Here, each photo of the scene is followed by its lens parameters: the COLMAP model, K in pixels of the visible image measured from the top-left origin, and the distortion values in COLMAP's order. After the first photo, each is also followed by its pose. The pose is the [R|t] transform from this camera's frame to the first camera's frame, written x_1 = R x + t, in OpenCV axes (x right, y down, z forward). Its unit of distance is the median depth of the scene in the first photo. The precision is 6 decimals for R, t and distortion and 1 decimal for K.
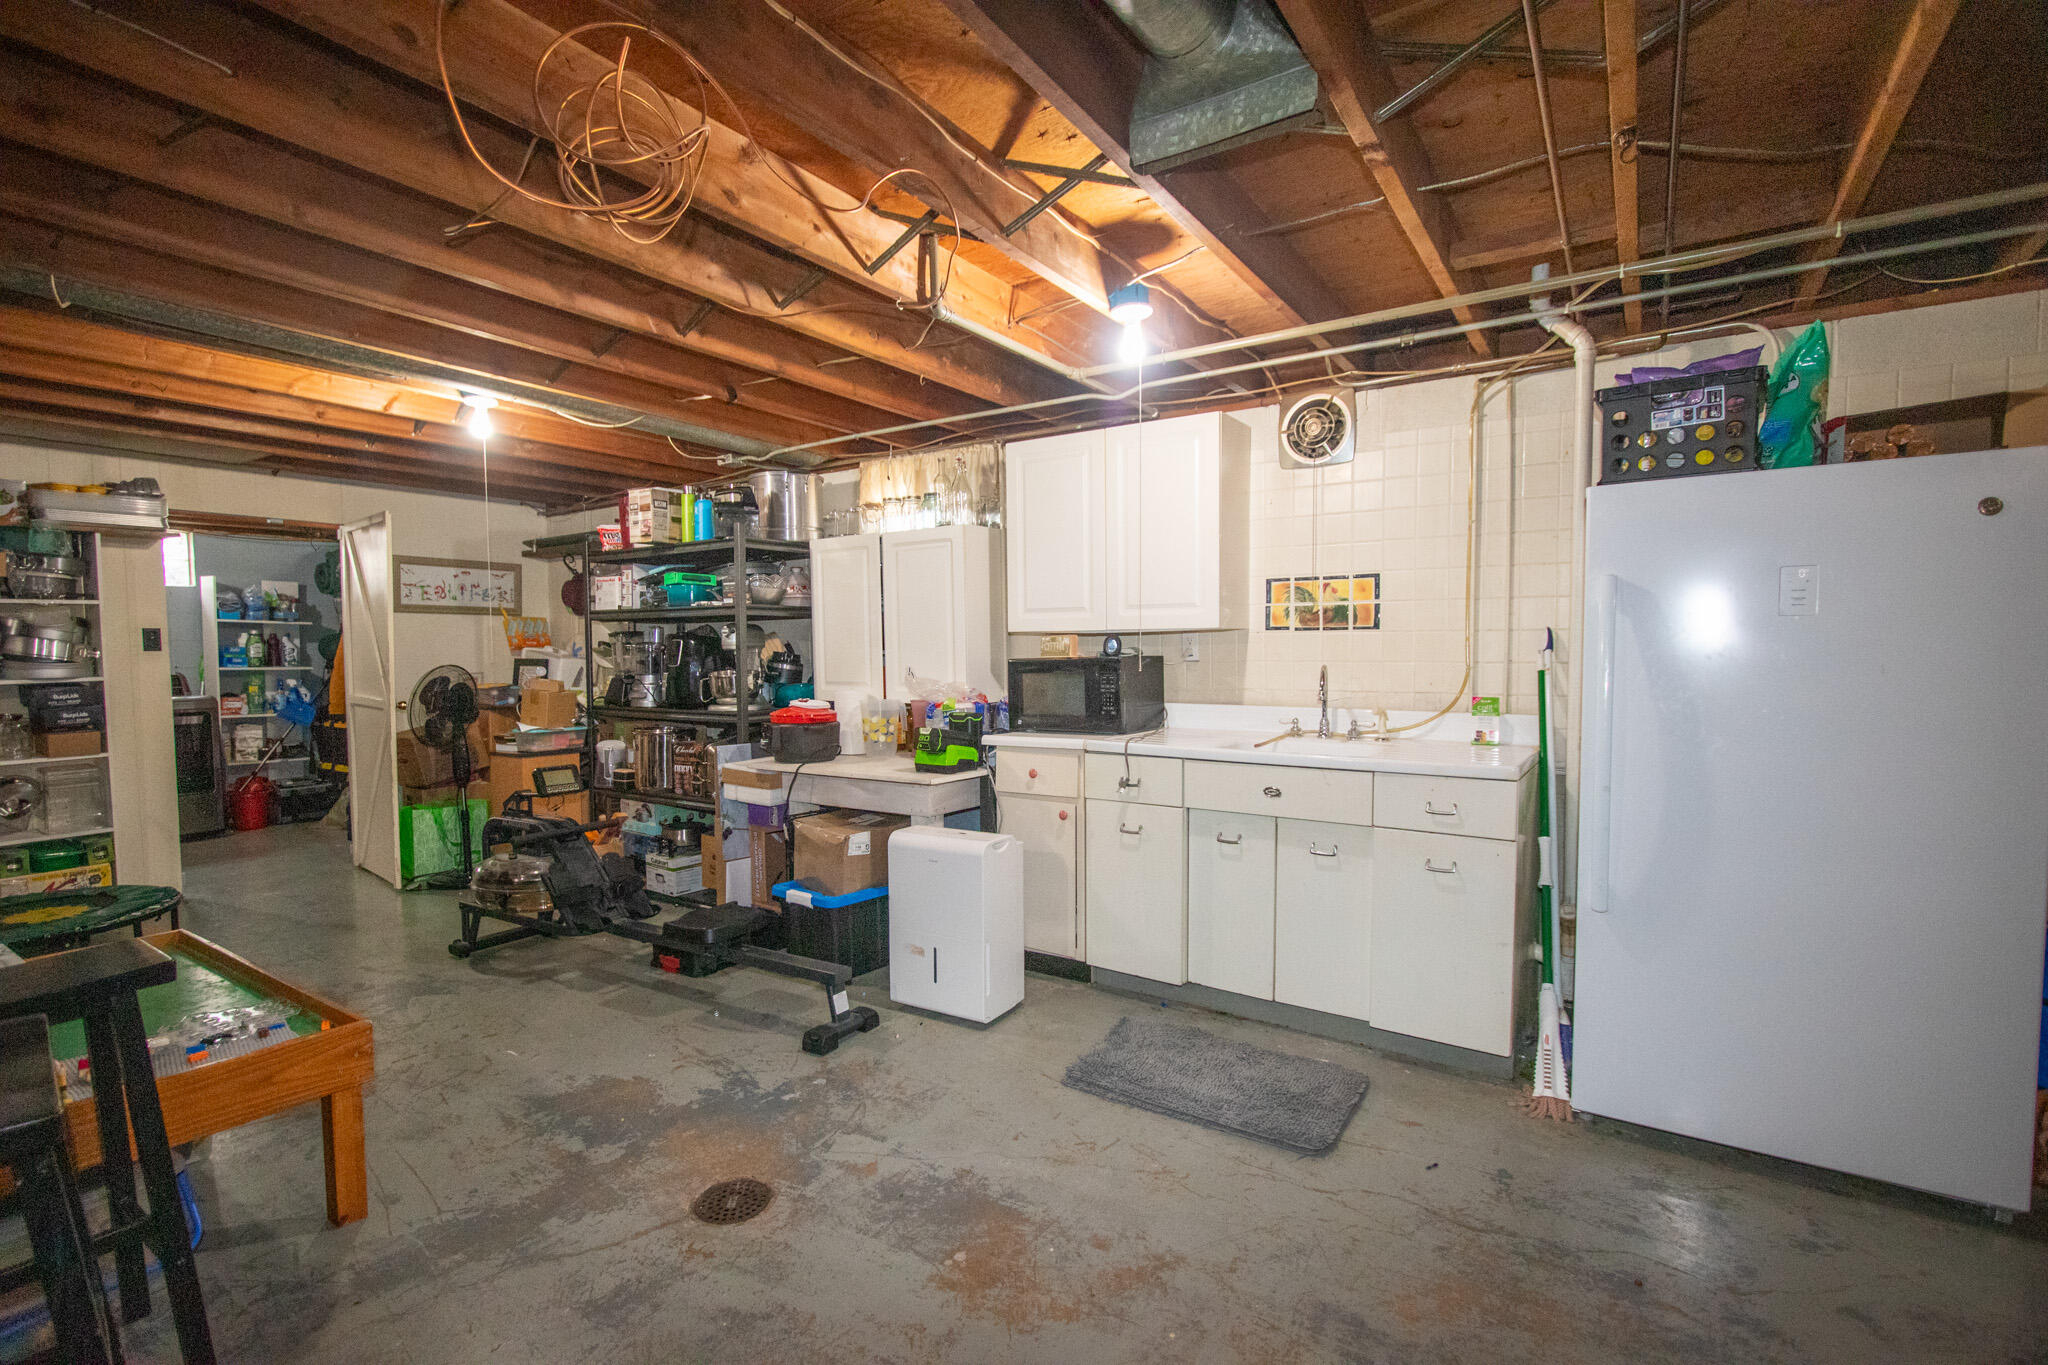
lens RADIAL K [[941.7, 0, 1003.2], [0, 941.7, 703.3], [0, 0, 1]] dist [-0.012043, 0.000174]
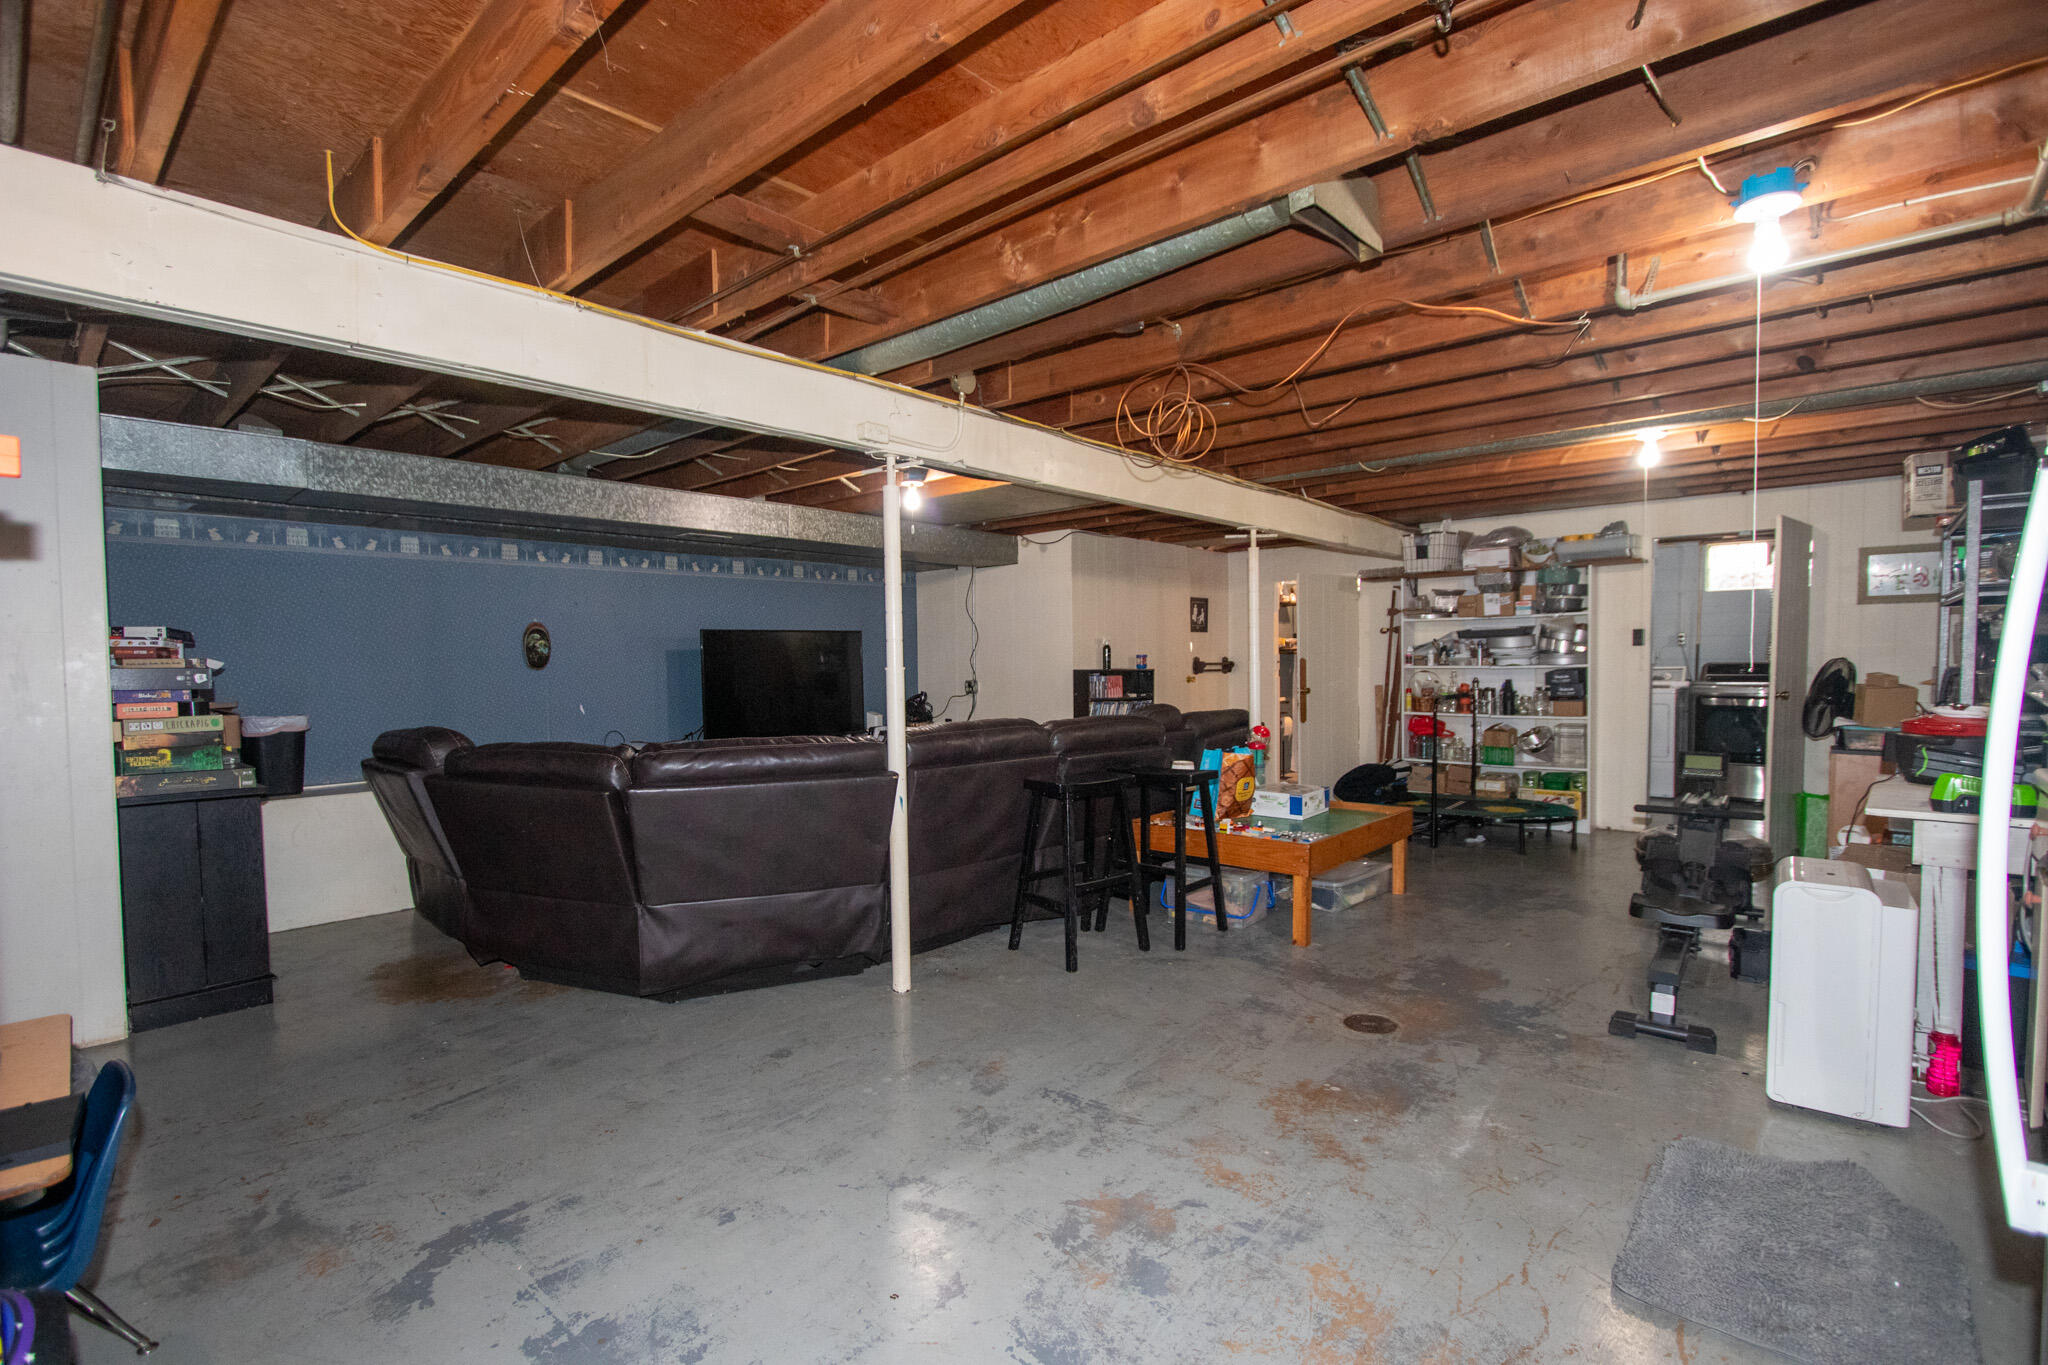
lens RADIAL K [[941.7, 0, 1003.2], [0, 941.7, 703.3], [0, 0, 1]] dist [-0.012043, 0.000174]
pose [[-0.149428, 0.052778, -0.987363, 1.015642], [-0.042785, 0.997294, 0.059784, -0.027146], [0.987846, 0.051178, -0.146766, 0.518141]]
